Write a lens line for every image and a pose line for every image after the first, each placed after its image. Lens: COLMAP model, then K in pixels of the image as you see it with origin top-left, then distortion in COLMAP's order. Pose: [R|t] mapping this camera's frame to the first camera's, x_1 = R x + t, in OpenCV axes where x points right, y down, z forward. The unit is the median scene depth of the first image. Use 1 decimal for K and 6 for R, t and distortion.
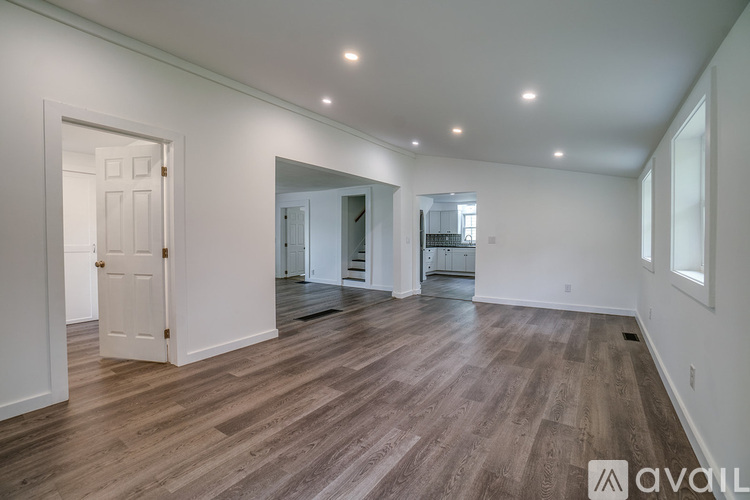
lens RADIAL K [[335.2, 0, 375.0], [0, 335.2, 250.0], [0, 0, 1]] dist [-0.000702, -0.000082]
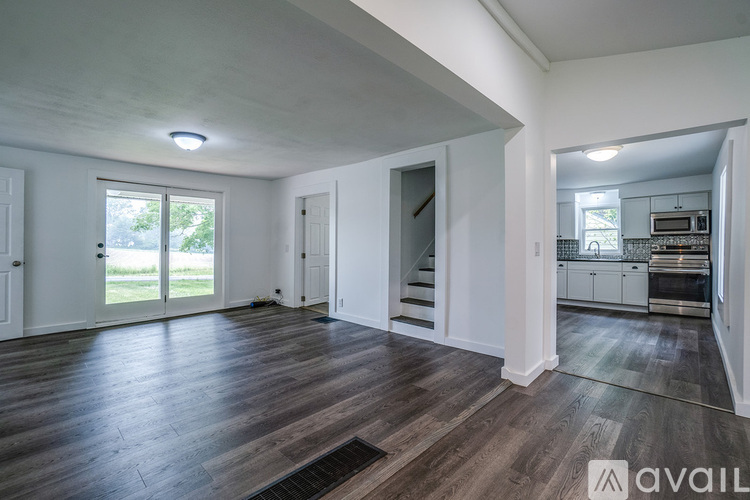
lens RADIAL K [[335.2, 0, 375.0], [0, 335.2, 250.0], [0, 0, 1]] dist [-0.000702, -0.000082]
pose [[0.988570, 0.005440, -0.150663, -0.039255], [-0.009231, 0.999658, -0.024476, -0.012580], [0.150478, 0.025587, 0.988282, 0.434293]]
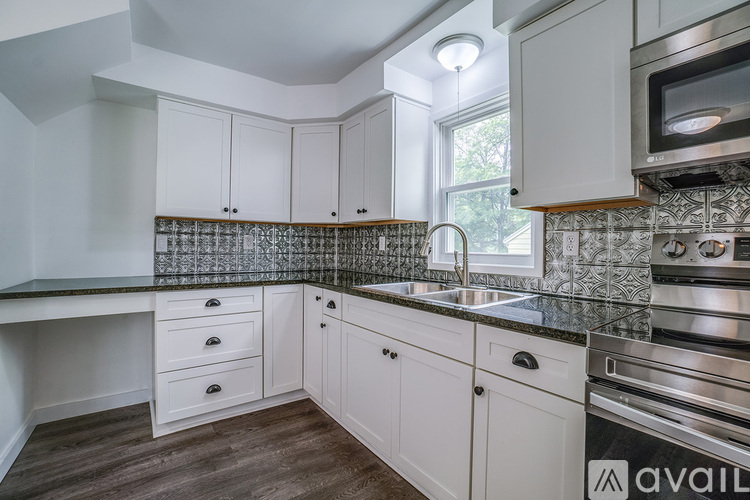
lens RADIAL K [[331.5, 0, 375.7], [0, 331.5, 237.4], [0, 0, 1]] dist [-0.000407, -0.000094]
pose [[0.937523, 0.003750, -0.347903, 0.406445], [-0.024059, 0.998247, -0.054072, -0.036331], [0.347091, 0.059064, 0.935970, 1.108064]]
